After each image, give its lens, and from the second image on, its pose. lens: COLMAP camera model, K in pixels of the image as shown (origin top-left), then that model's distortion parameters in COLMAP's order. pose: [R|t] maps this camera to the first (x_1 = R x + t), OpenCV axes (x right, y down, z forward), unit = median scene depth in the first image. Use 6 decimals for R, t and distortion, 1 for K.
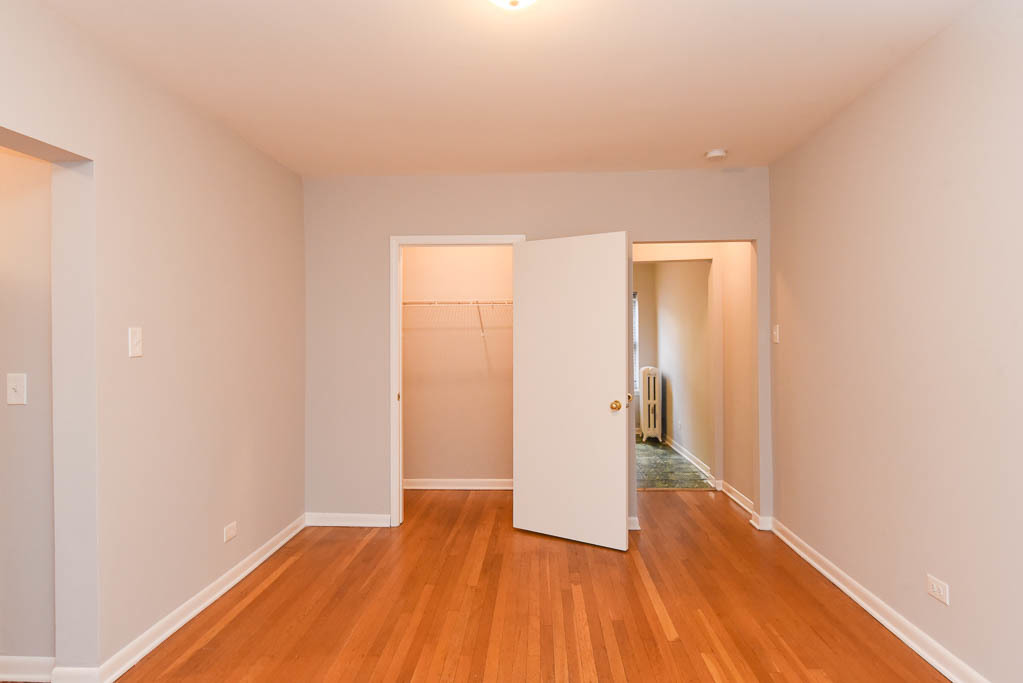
lens RADIAL K [[598.0, 0, 520.3], [0, 598.0, 324.7], [0, 0, 1]] dist [0.005193, 0.000980]
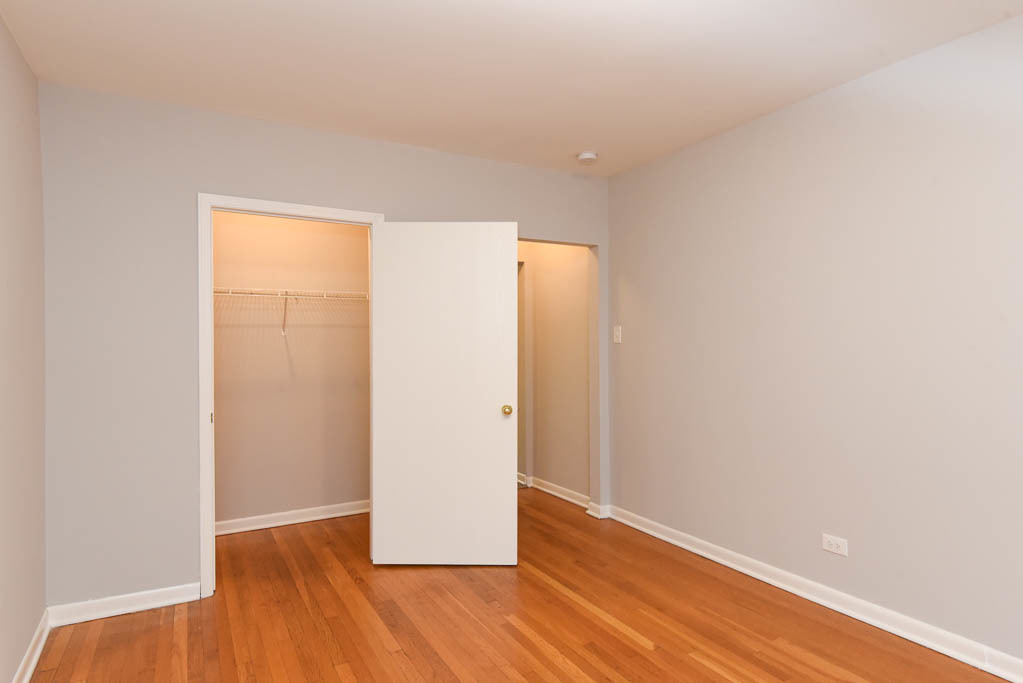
lens RADIAL K [[578.4, 0, 522.1], [0, 578.4, 339.9], [0, 0, 1]] dist [0.020001, -0.014843]
pose [[0.843690, 0.003464, 0.536819, -0.280805], [-0.012704, 0.999828, 0.013515, 0.013253], [-0.536680, -0.018222, 0.843589, 0.219439]]
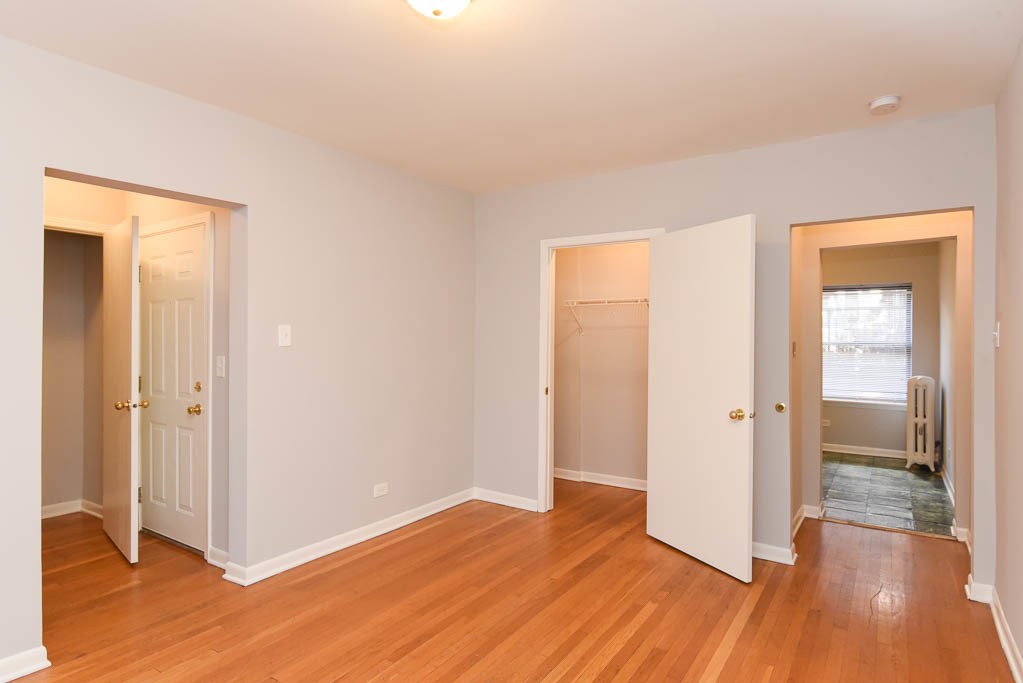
lens RADIAL K [[580.0, 0, 512.4], [0, 580.0, 329.1], [0, 0, 1]] dist [0.020998, -0.013697]
pose [[0.852827, 0.002730, -0.522186, 0.301150], [0.000651, 0.999980, 0.006291, 0.004124], [0.522192, -0.005705, 0.852809, 0.095605]]
